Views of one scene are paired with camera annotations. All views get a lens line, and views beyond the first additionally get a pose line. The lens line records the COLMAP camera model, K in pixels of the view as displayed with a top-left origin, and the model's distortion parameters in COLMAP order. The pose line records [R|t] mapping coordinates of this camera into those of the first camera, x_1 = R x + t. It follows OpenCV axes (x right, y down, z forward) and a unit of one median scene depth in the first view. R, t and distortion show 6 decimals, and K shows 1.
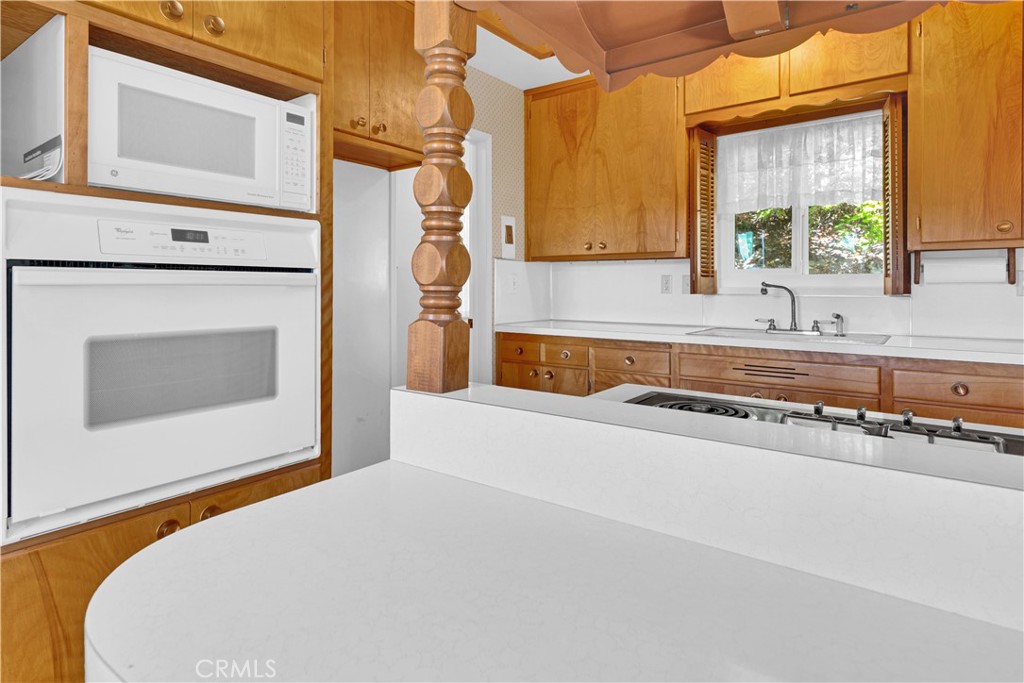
lens RADIAL K [[553.9, 0, 507.0], [0, 553.9, 287.8], [0, 0, 1]] dist [0.000820, -0.002617]
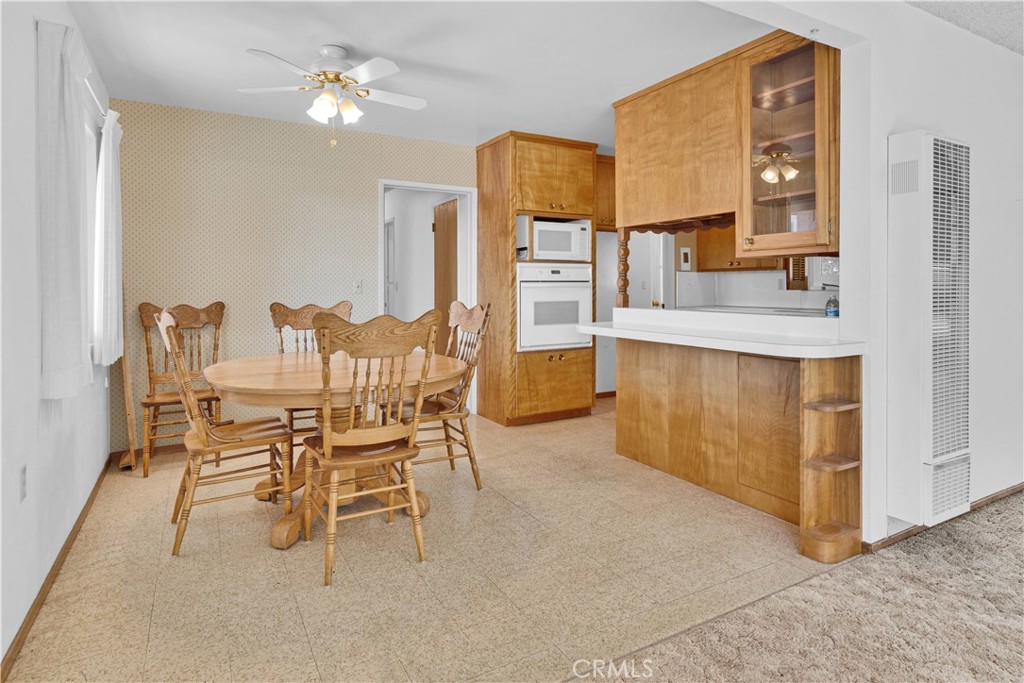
lens RADIAL K [[553.9, 0, 506.1], [0, 553.9, 291.9], [0, 0, 1]] dist [0.000820, -0.002617]
pose [[0.909883, -0.000146, -0.414866, 0.273352], [0.003820, 0.999960, 0.008027, -0.001303], [0.414848, -0.008888, 0.909847, -1.095713]]
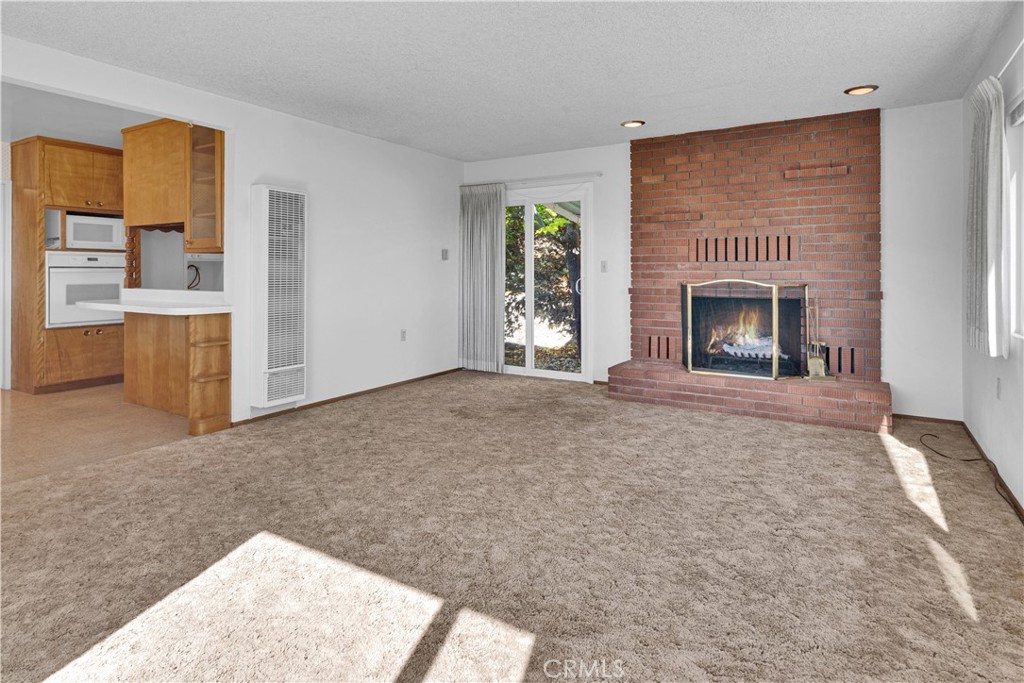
lens RADIAL K [[553.9, 0, 510.1], [0, 553.9, 274.8], [0, 0, 1]] dist [0.000820, -0.002617]
pose [[0.995520, 0.001397, 0.094544, 1.012298], [-0.001653, 0.999995, 0.002635, 0.000250], [-0.094540, -0.002780, 0.995517, -1.610233]]
